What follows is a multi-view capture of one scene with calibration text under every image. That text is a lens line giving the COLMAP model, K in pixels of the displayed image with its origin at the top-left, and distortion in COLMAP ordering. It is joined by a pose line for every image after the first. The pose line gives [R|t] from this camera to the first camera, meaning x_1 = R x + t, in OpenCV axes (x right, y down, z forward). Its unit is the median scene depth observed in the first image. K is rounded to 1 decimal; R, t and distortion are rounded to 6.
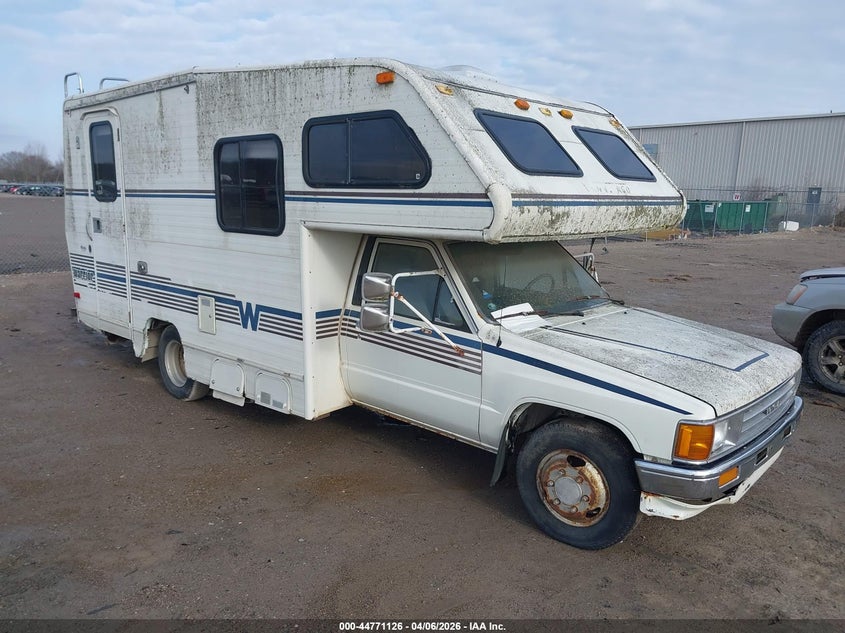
lens RADIAL K [[663.9, 0, 422.5], [0, 663.9, 316.5], [0, 0, 1]] dist [0.001294, -0.004720]
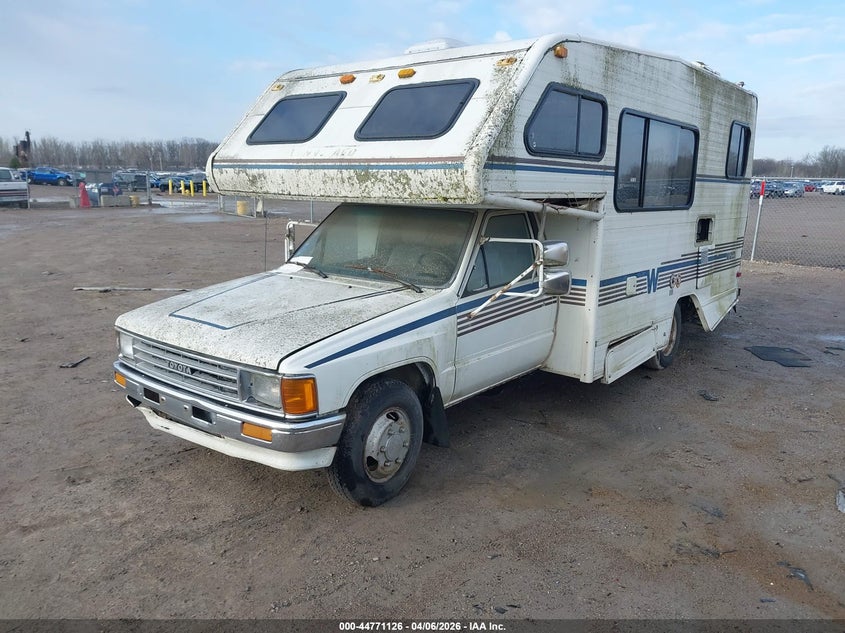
lens RADIAL K [[663.9, 0, 422.5], [0, 663.9, 316.5], [0, 0, 1]] dist [0.001294, -0.004720]
pose [[0.054495, 0.193499, -0.979586, 1.418654], [-0.193511, 0.964491, 0.179752, -0.175155], [0.979583, 0.179765, 0.090004, 1.186341]]
